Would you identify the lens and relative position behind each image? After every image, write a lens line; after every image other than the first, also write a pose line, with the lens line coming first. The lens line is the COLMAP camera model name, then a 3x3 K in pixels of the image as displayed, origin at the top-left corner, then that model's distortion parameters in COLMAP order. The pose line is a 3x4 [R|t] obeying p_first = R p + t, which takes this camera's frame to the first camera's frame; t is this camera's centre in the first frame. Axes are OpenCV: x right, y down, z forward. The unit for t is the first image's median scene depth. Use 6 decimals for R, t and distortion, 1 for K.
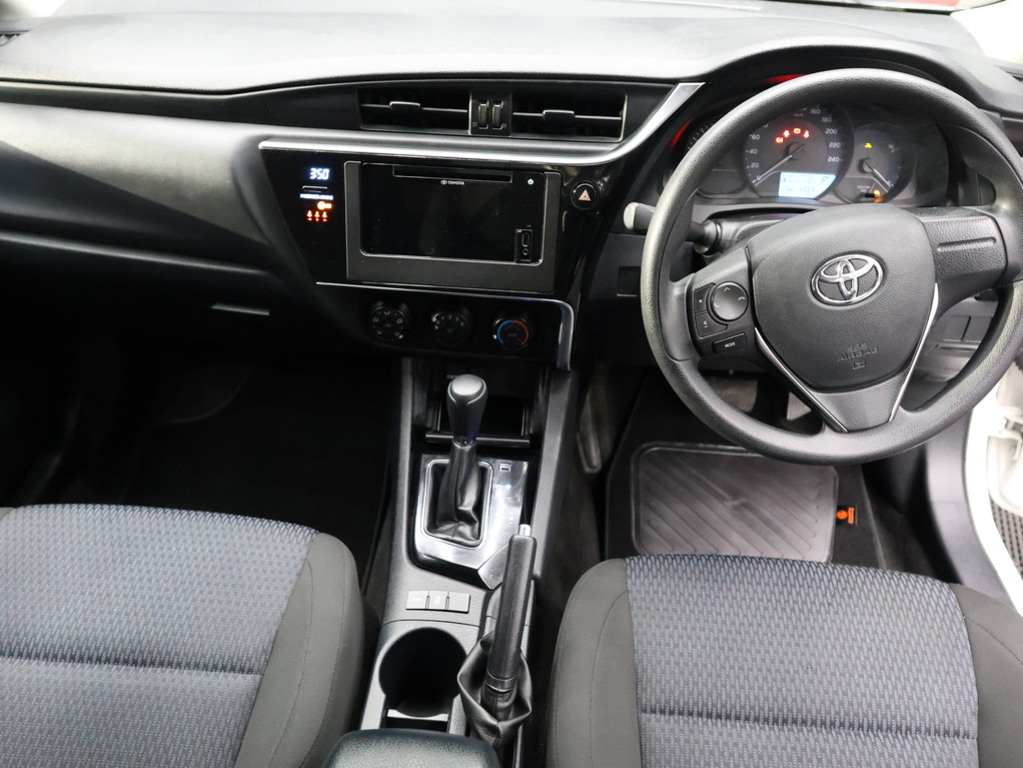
lens RADIAL K [[863.8, 0, 510.0], [0, 863.8, 384.3], [0, 0, 1]] dist [0.002362, -0.007486]
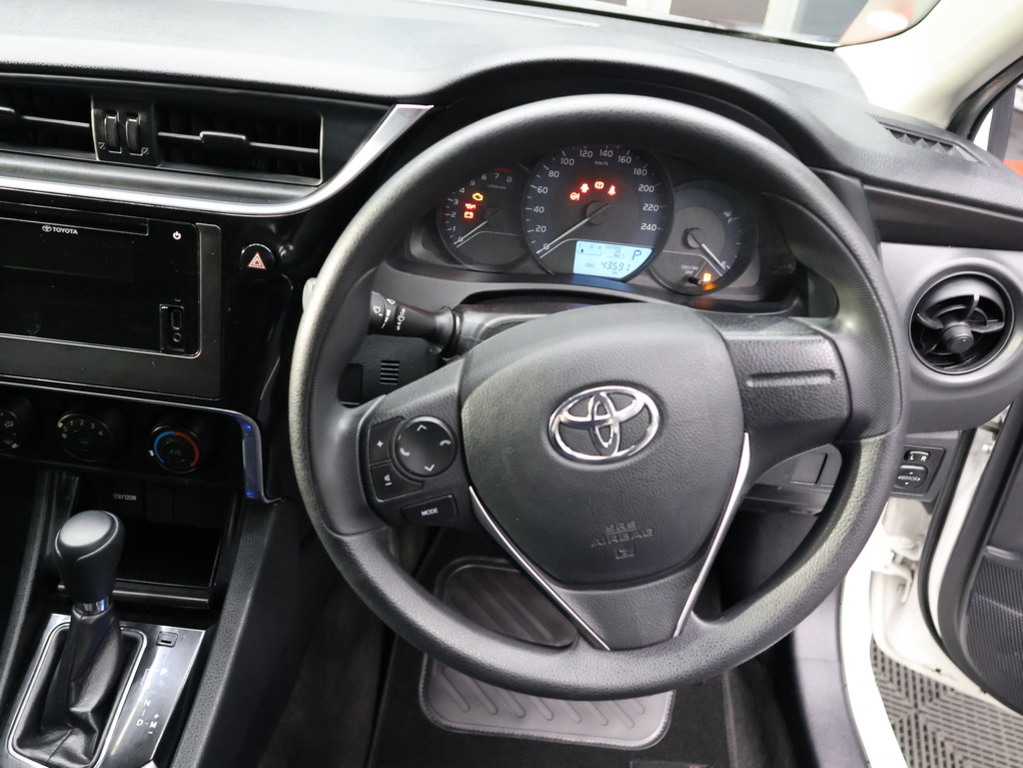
lens RADIAL K [[863.8, 0, 510.4], [0, 863.8, 383.6], [0, 0, 1]] dist [0.002362, -0.007486]
pose [[0.996938, 0.049428, 0.060586, 0.241673], [-0.047287, 0.998222, -0.036278, -0.107203], [-0.062271, 0.033302, 0.997504, 0.318151]]
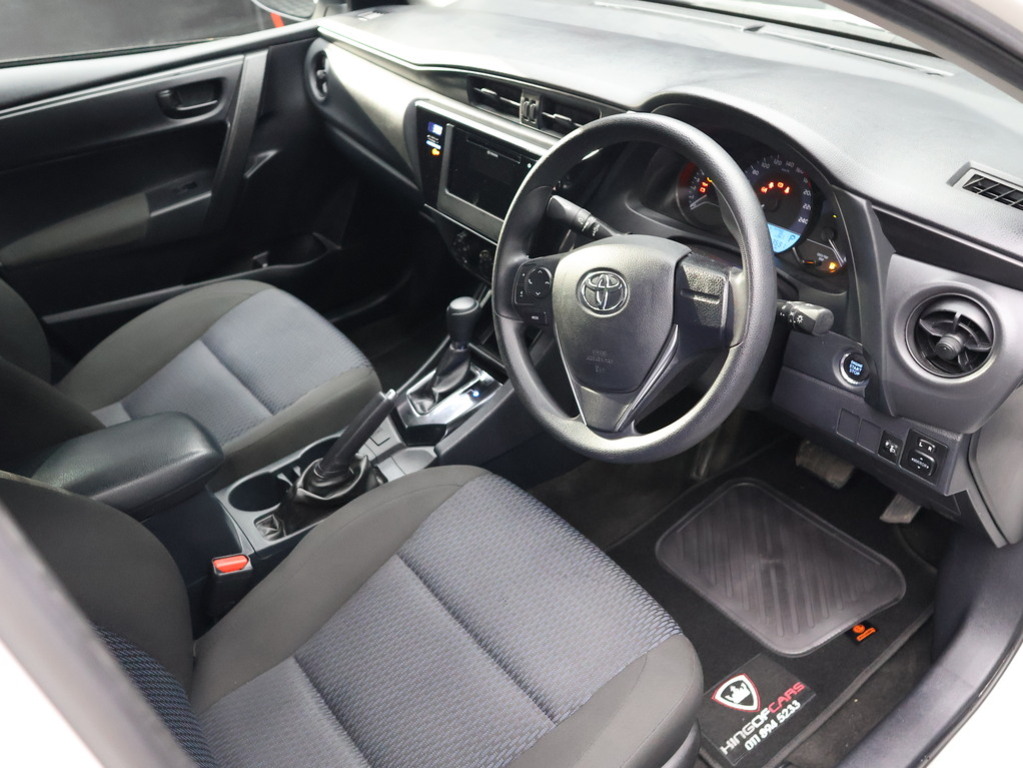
lens RADIAL K [[863.8, 0, 509.2], [0, 863.8, 387.7], [0, 0, 1]] dist [0.002362, -0.007486]
pose [[0.664676, 0.382471, -0.641811, 0.943109], [-0.386183, 0.911255, 0.143098, -0.103640], [0.639585, 0.152743, 0.753393, 0.059342]]
